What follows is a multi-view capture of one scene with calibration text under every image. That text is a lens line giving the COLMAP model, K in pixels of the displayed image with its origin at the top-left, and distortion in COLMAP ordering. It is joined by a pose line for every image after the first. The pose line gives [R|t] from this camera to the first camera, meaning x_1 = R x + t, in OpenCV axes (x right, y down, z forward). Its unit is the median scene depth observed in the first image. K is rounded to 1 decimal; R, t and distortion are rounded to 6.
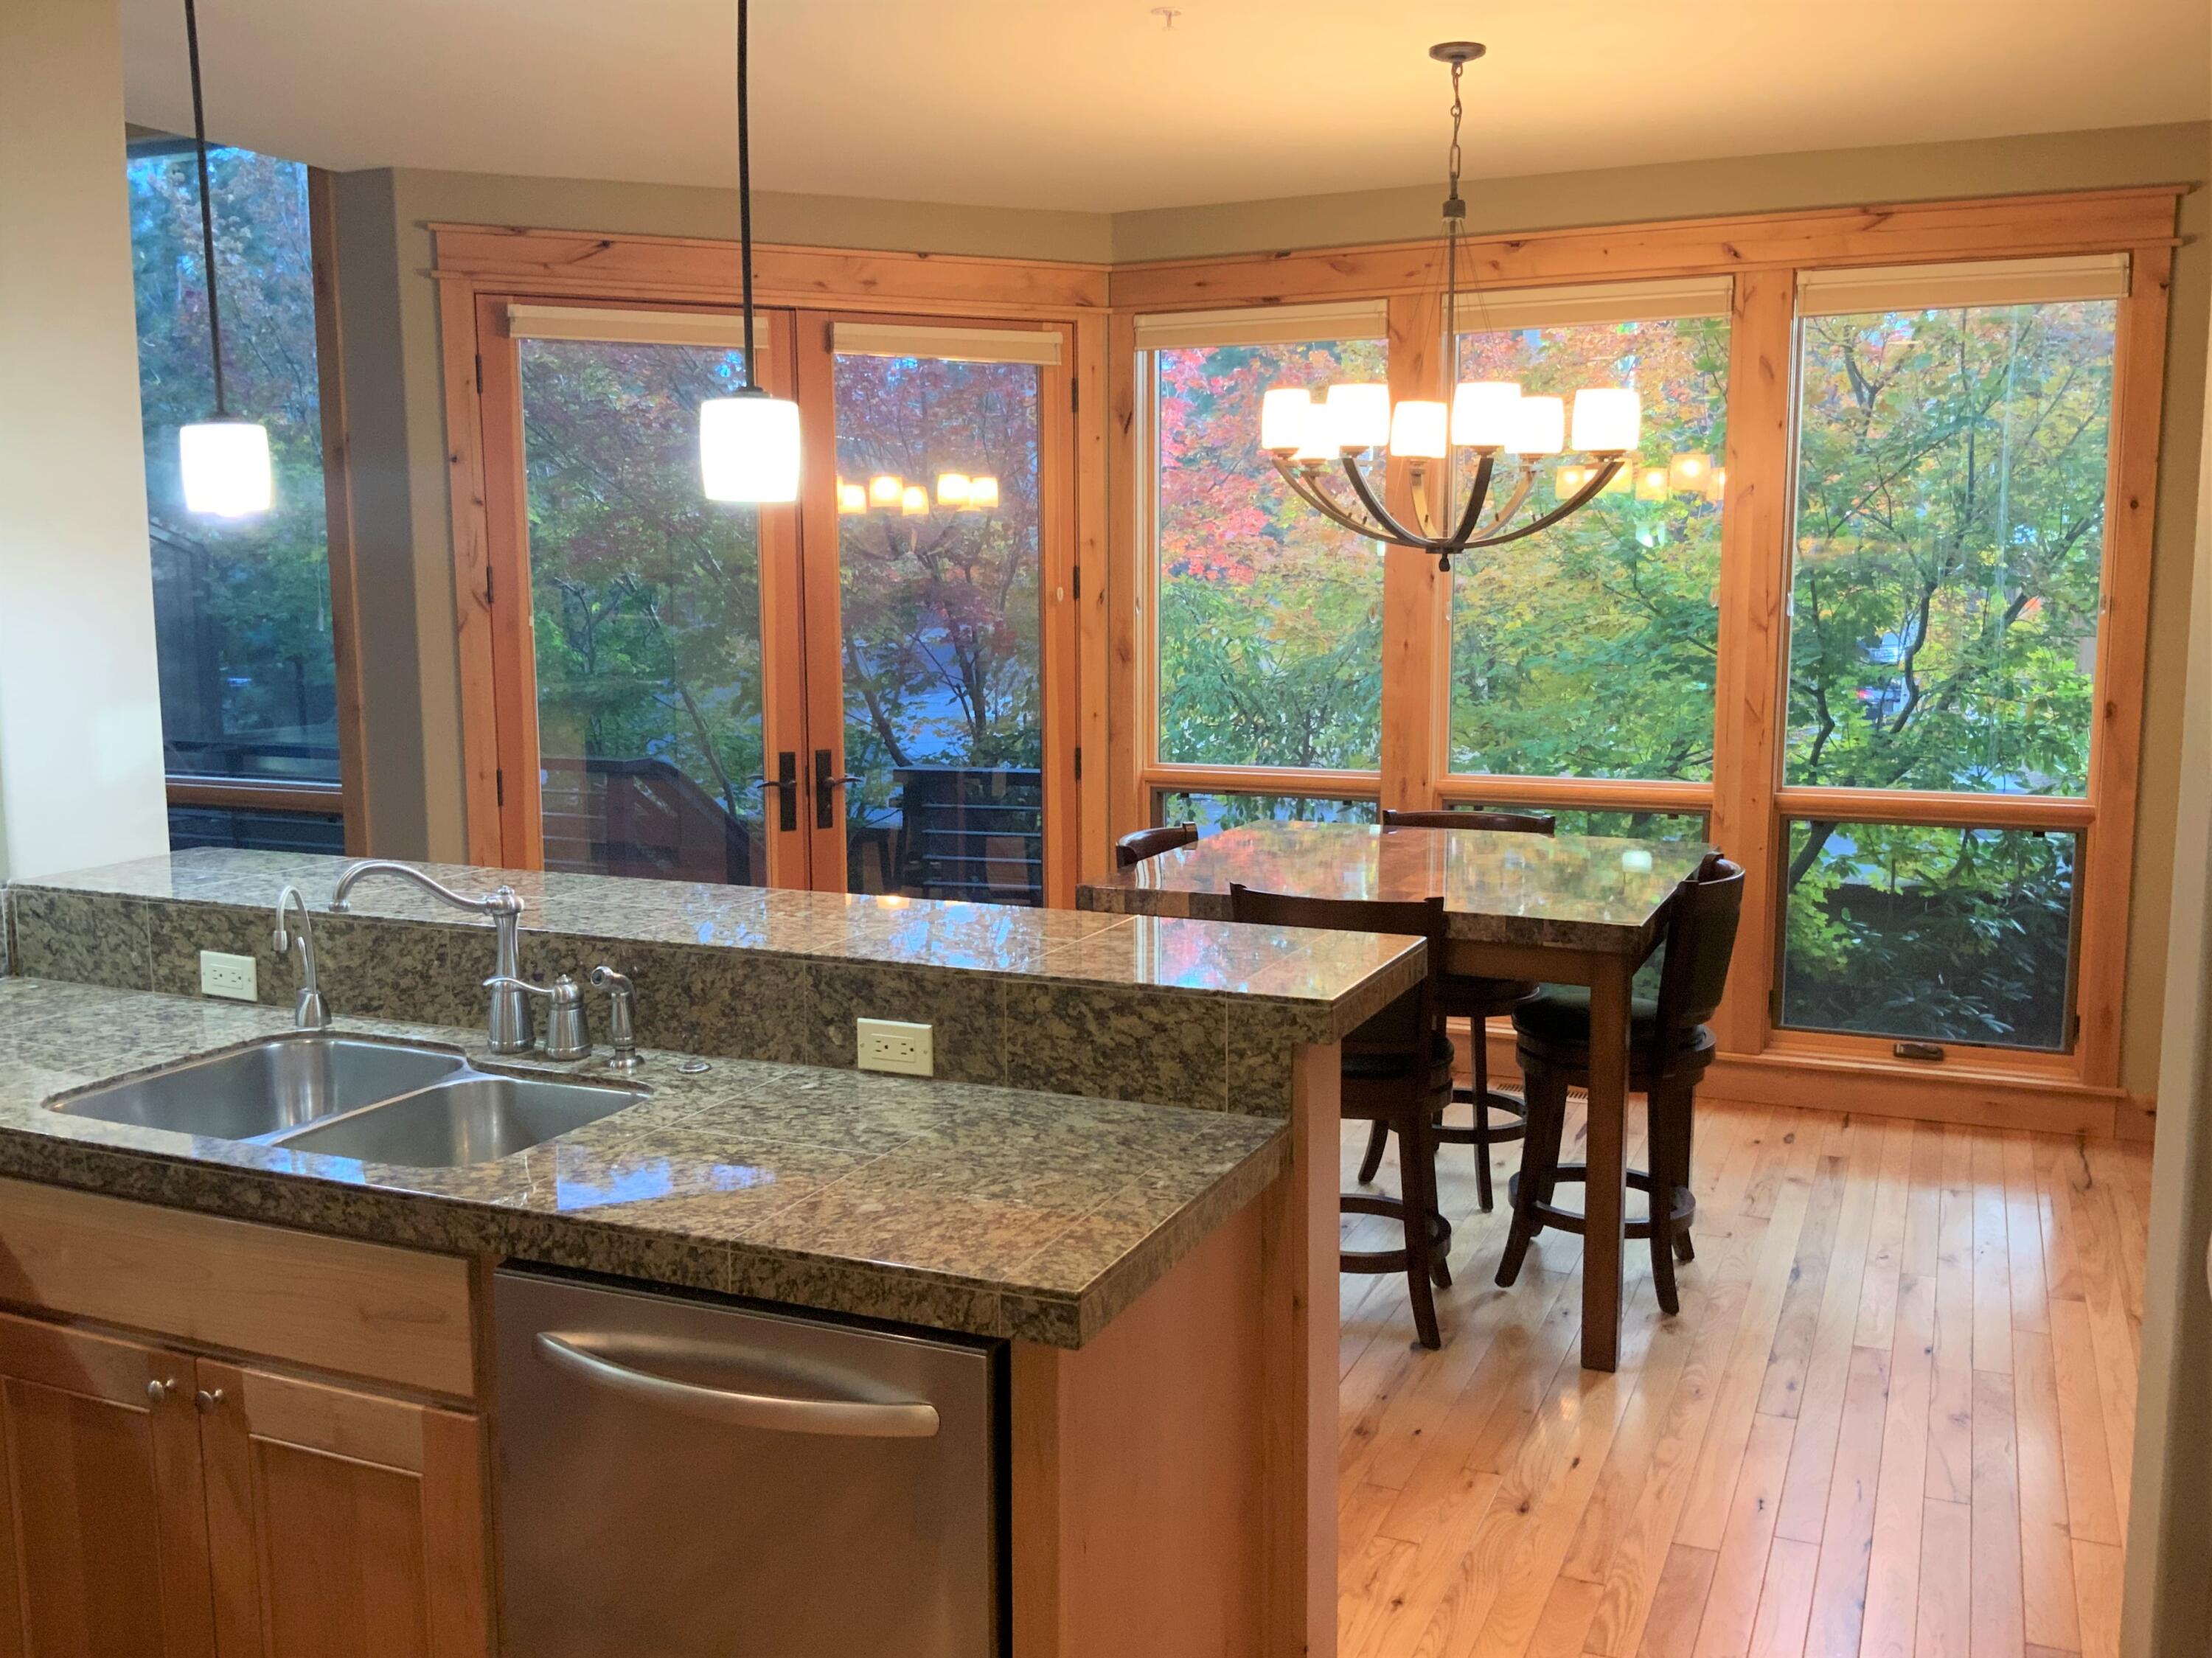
lens RADIAL K [[1949.0, 0, 1106.0], [0, 1949.0, 829.0], [0, 0, 1]] dist [0.120288, -0.242028]
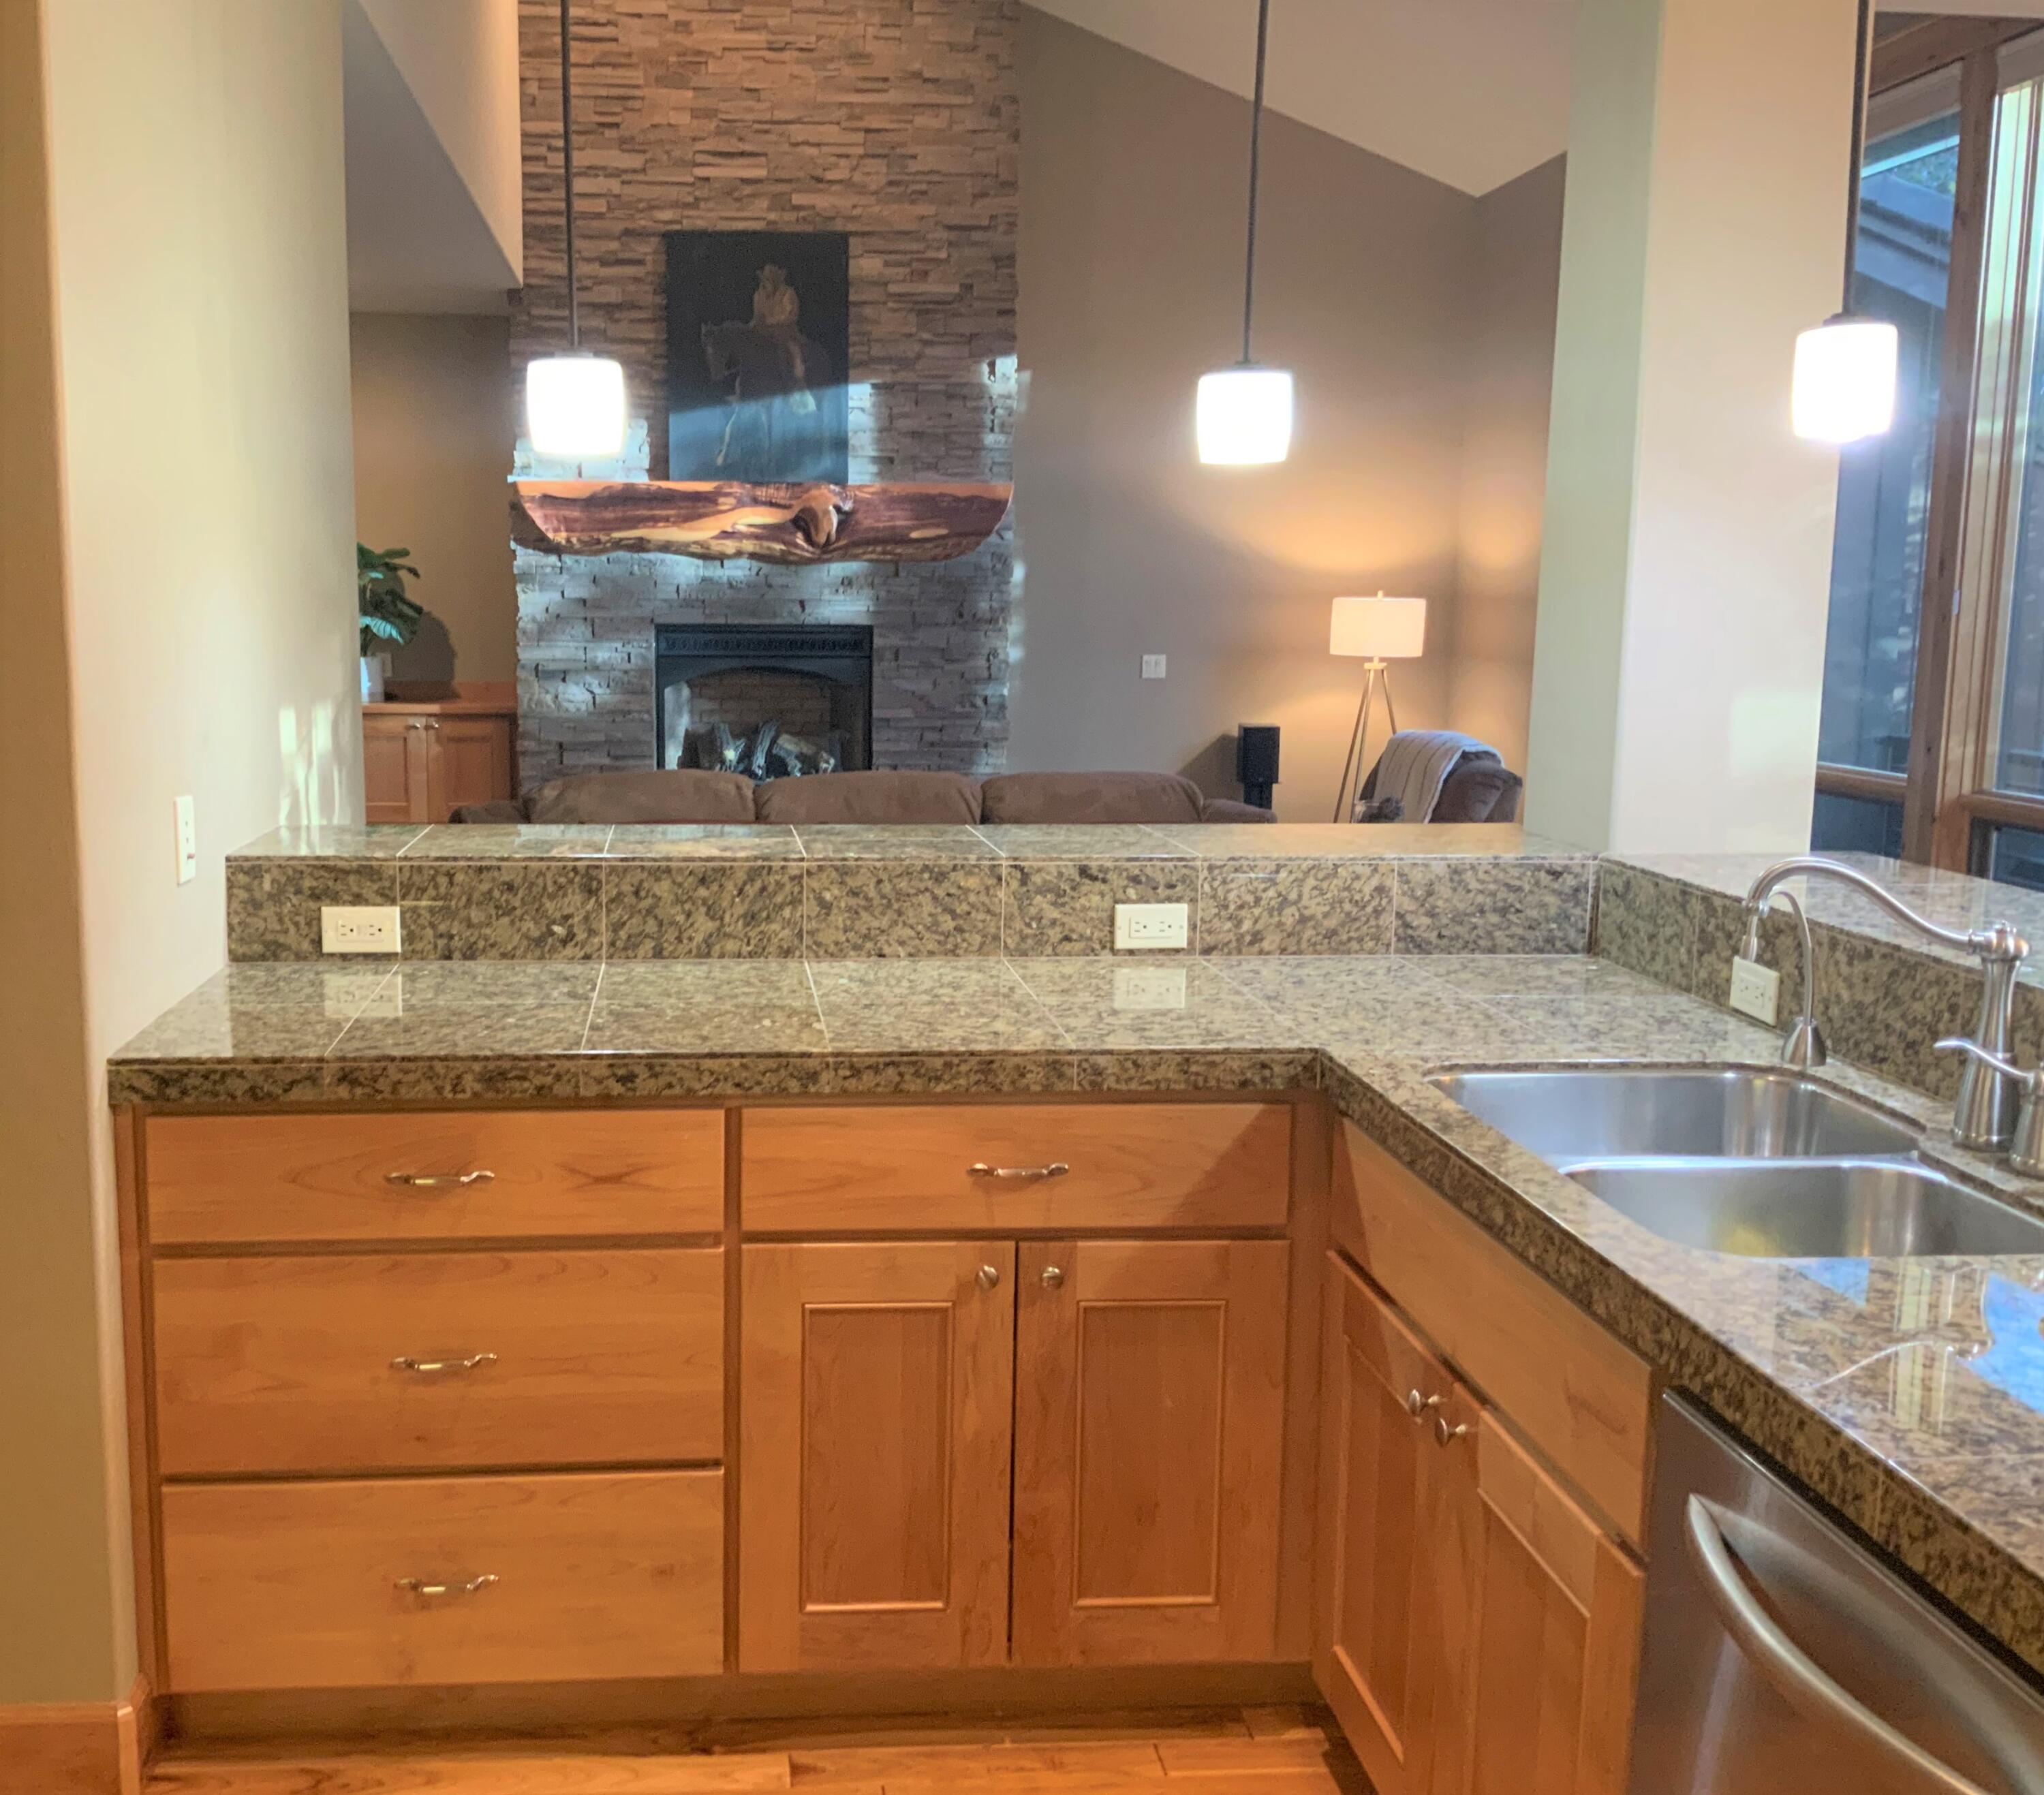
lens RADIAL K [[2029.5, 0, 837.0], [0, 2029.5, 896.8], [0, 0, 1]] dist [0.111877, -0.239390]
pose [[0.464464, 0.138023, -0.874770, 0.155445], [-0.127265, 0.987930, 0.088306, 0.008187], [0.876400, 0.070312, 0.476423, 0.268252]]
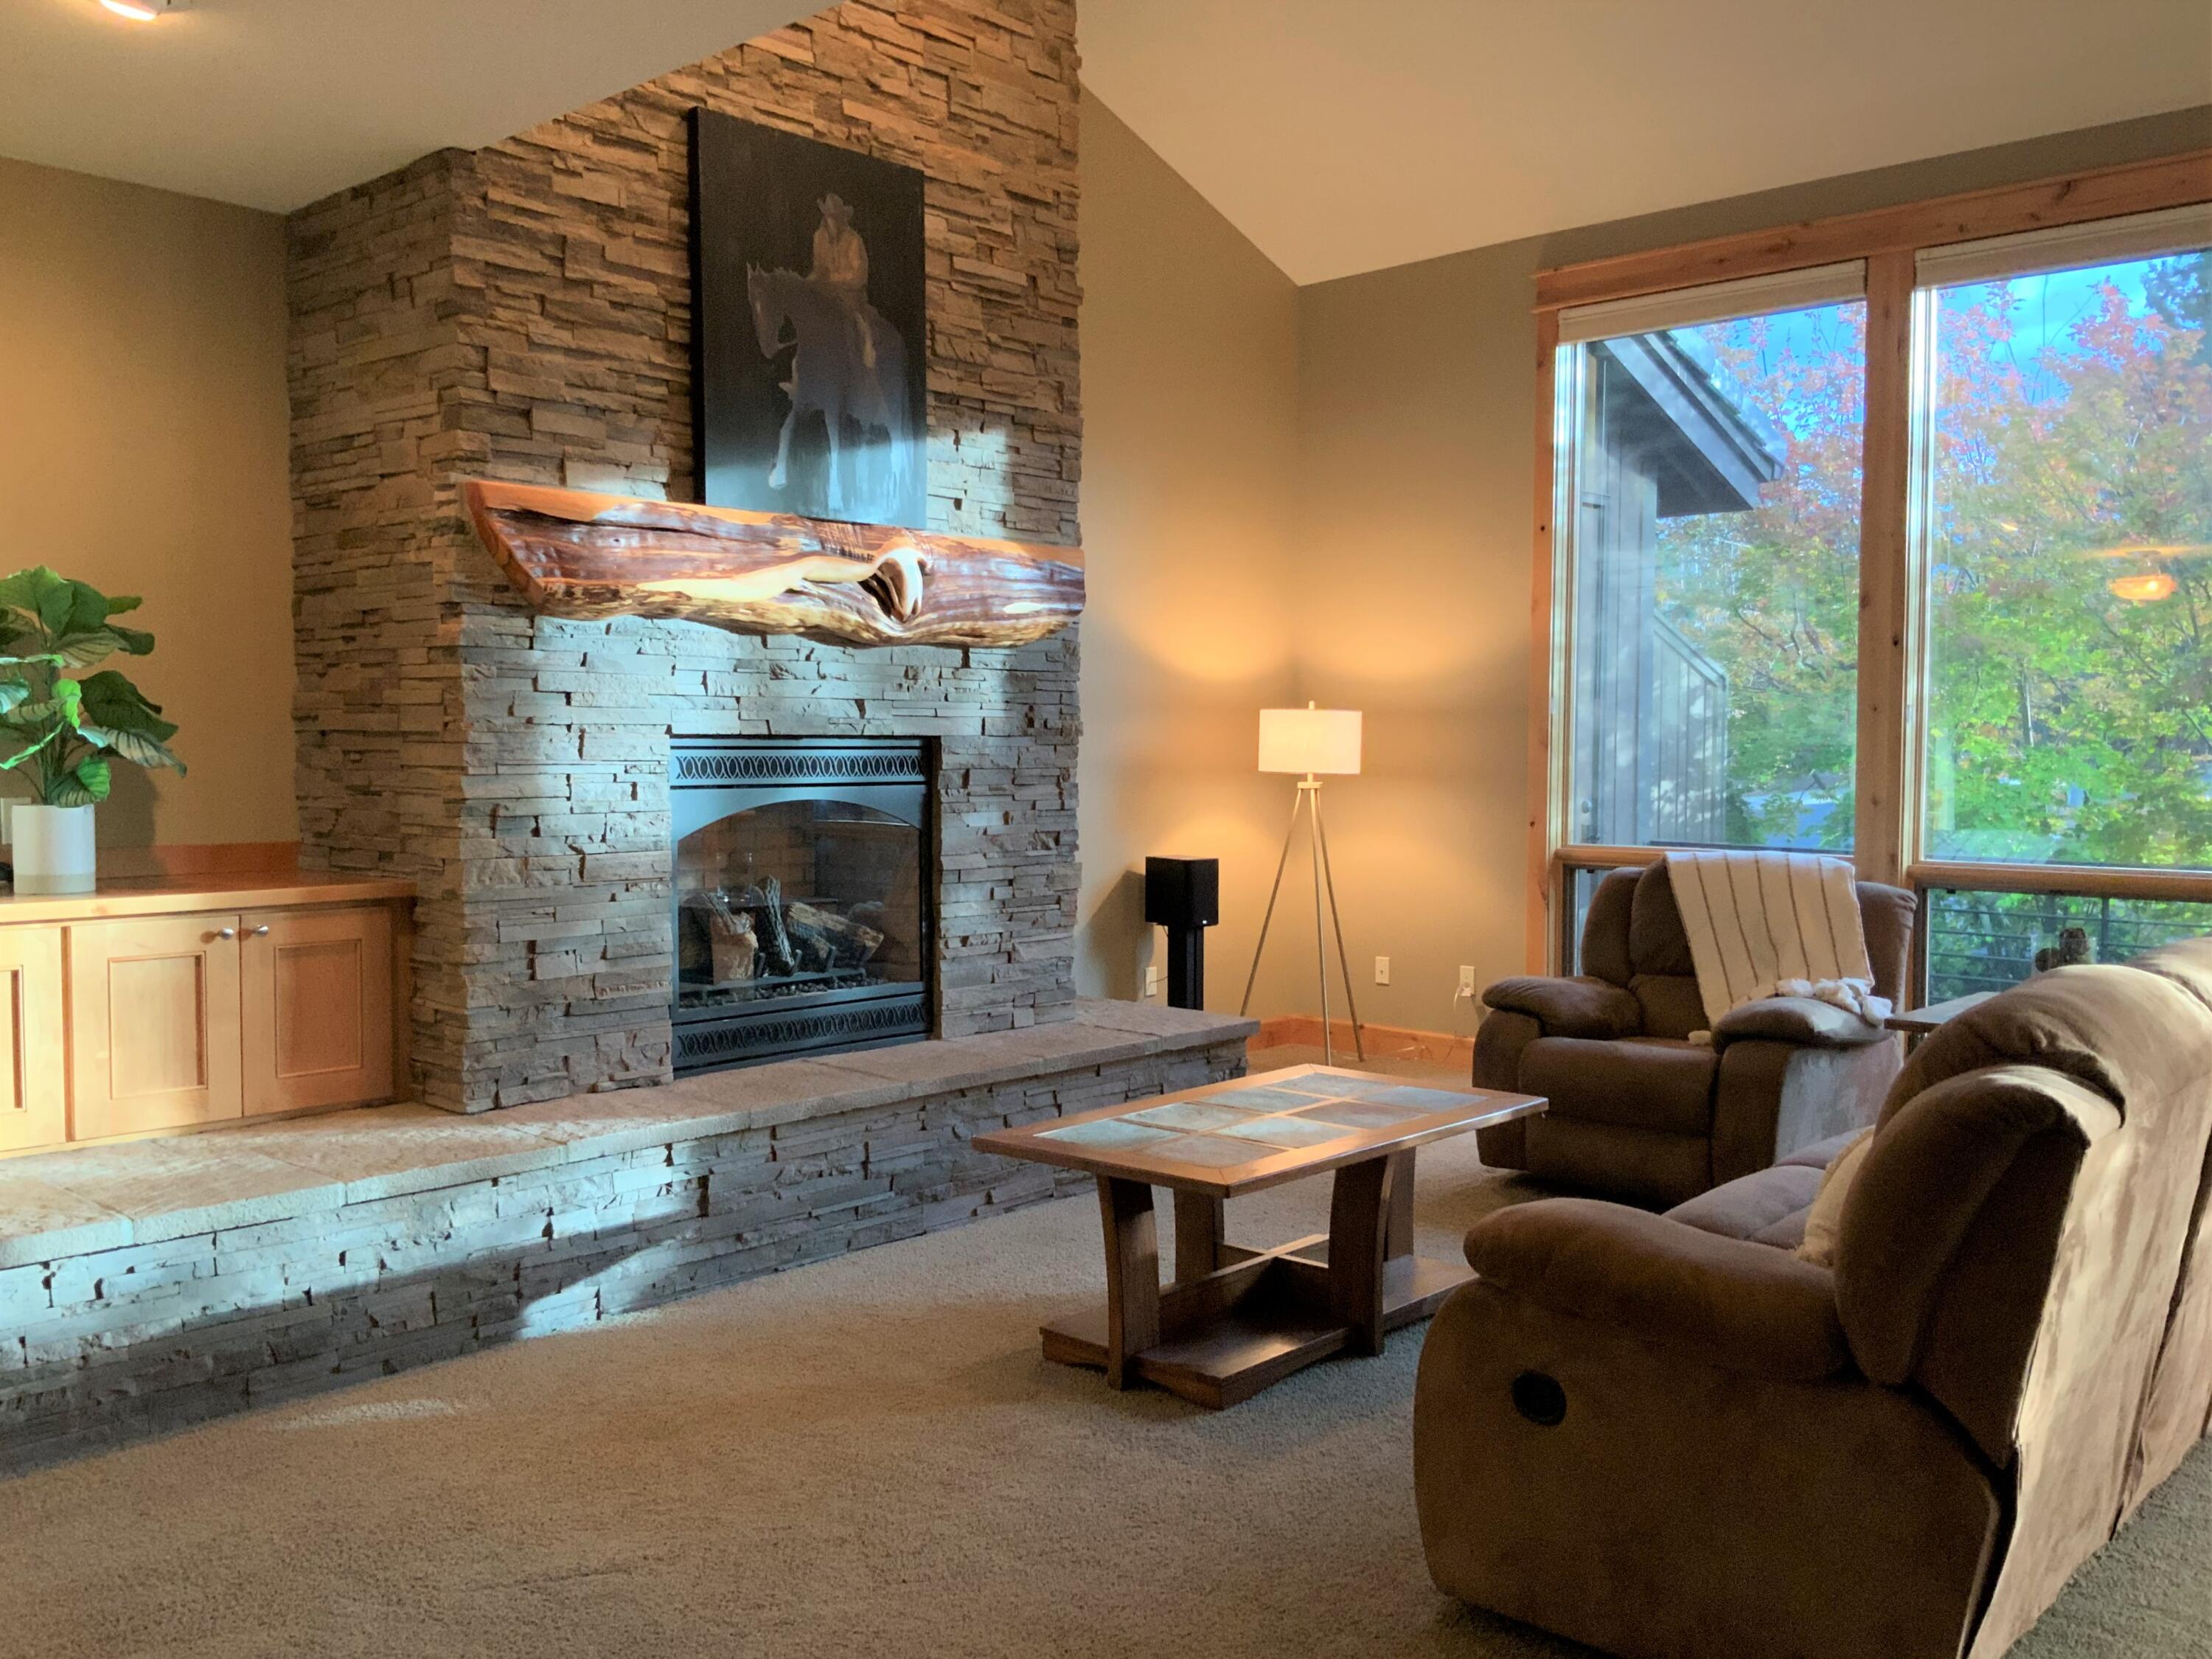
lens RADIAL K [[1901.0, 0, 1106.0], [0, 1901.0, 829.5], [0, 0, 1]] dist [0.102235, -0.221173]
pose [[0.947236, 0.021700, -0.319802, -1.870897], [-0.050400, 0.995378, -0.081742, 0.122370], [0.316550, 0.093547, 0.943952, -0.073300]]
